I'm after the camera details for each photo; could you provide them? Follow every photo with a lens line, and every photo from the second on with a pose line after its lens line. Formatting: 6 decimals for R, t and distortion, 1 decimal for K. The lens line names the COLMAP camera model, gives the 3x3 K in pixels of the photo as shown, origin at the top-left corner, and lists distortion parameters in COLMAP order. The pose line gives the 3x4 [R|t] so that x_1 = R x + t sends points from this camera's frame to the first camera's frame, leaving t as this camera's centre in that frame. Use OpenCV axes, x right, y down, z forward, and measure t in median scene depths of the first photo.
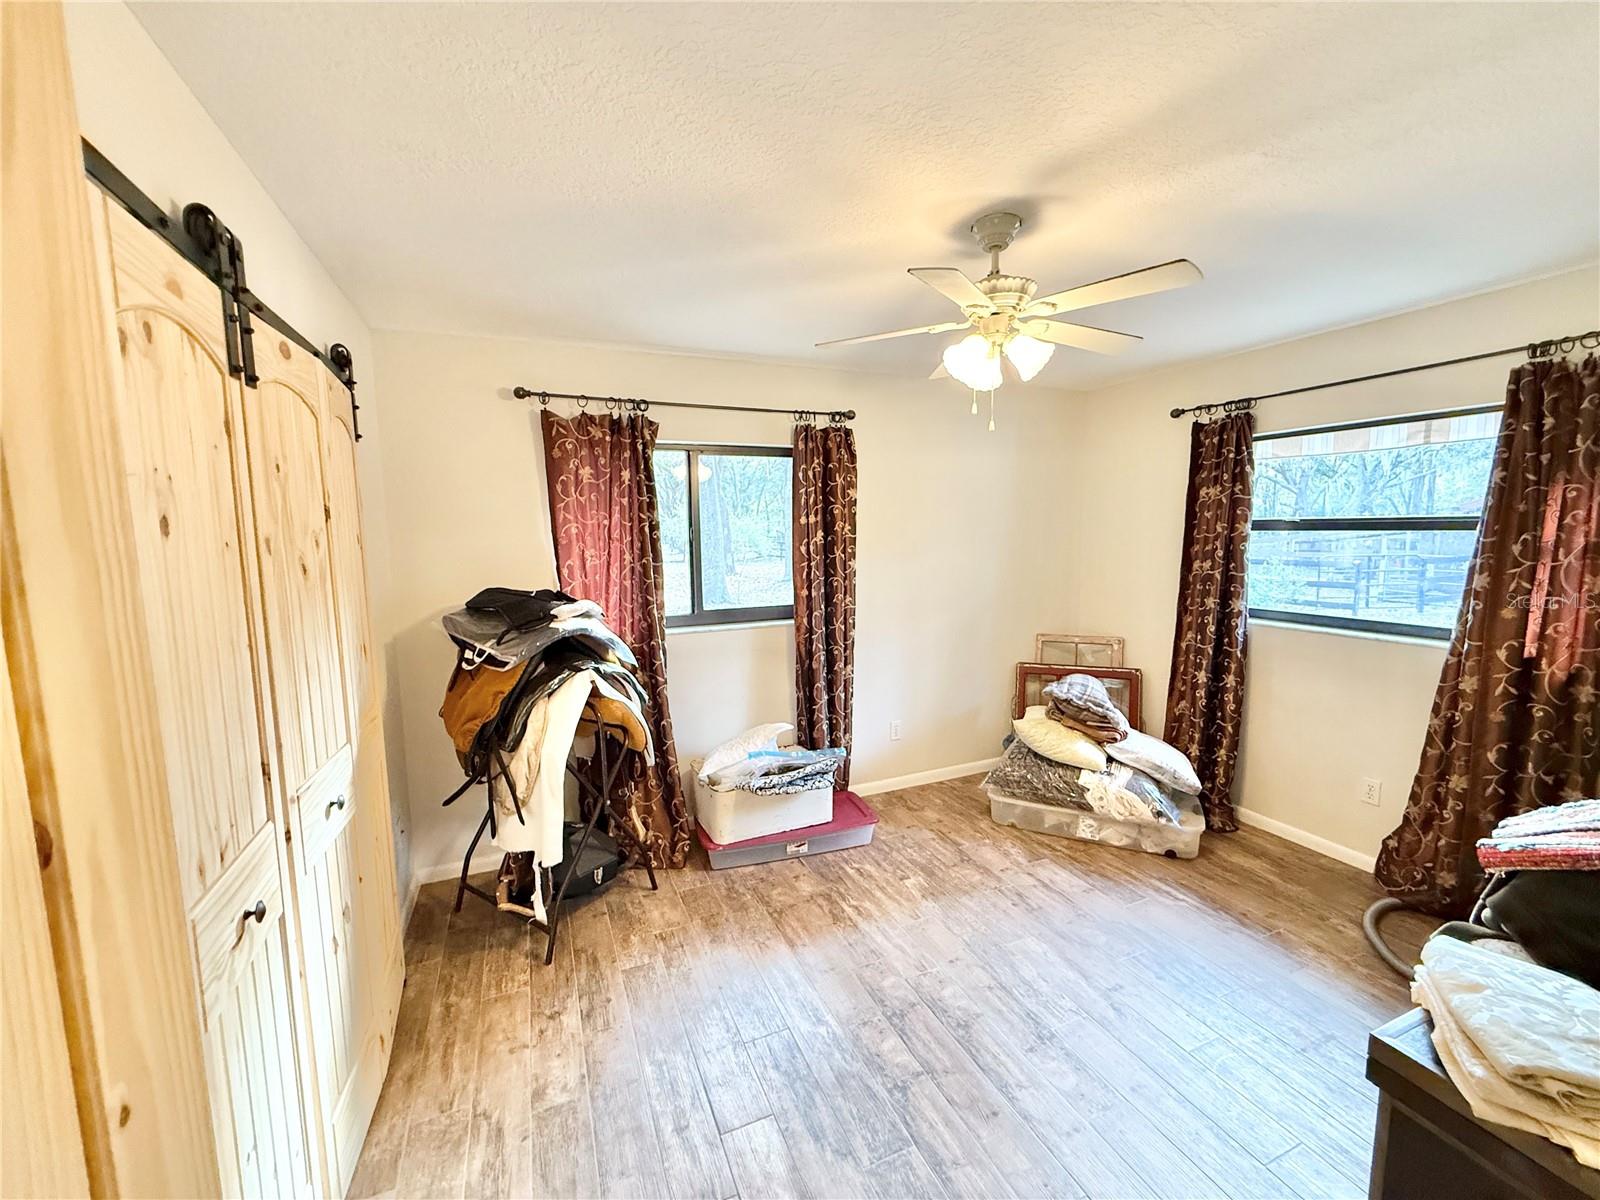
lens RADIAL K [[636.8, 0, 795.8], [0, 636.8, 601.6], [0, 0, 1]] dist [-0.002075, -0.000303]
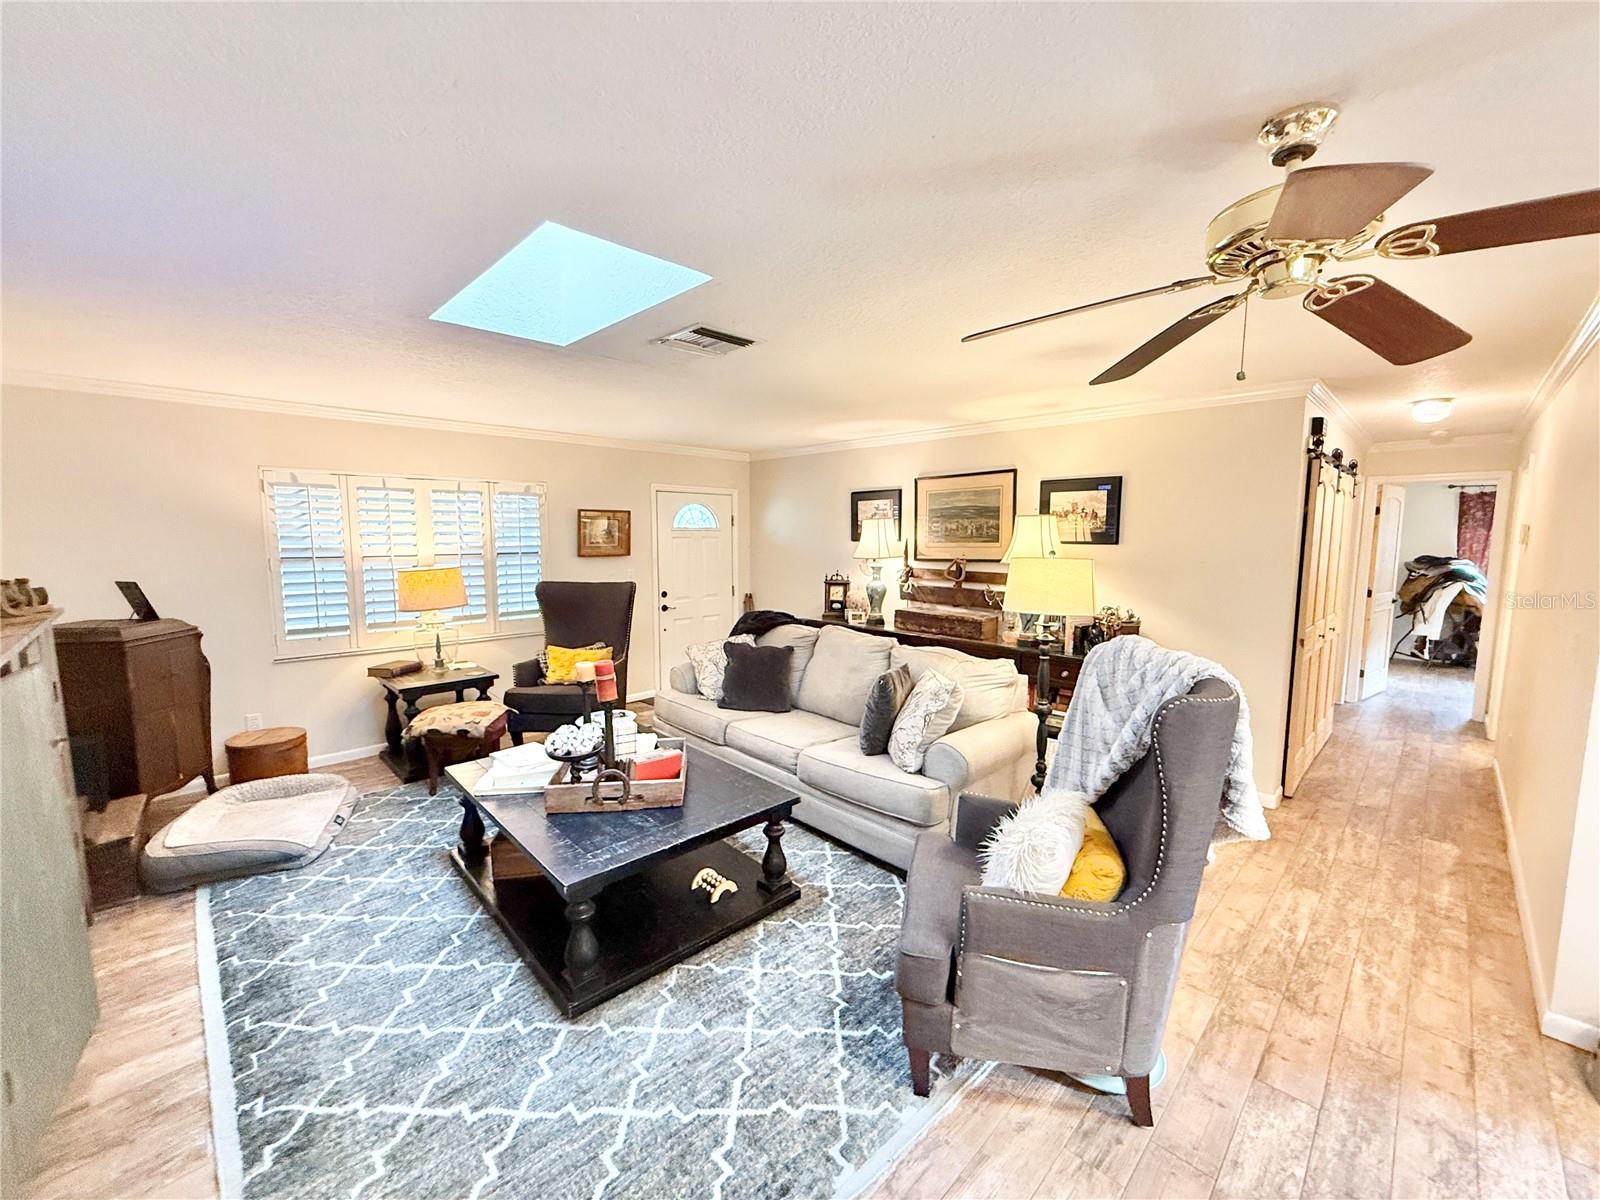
lens RADIAL K [[636.8, 0, 795.8], [0, 636.8, 601.6], [0, 0, 1]] dist [-0.002075, -0.000303]
pose [[0.356059, 0.111315, -0.927810, 1.381922], [-0.112815, 0.990738, 0.075571, 0.332266], [0.927628, 0.077764, 0.365320, -3.084125]]
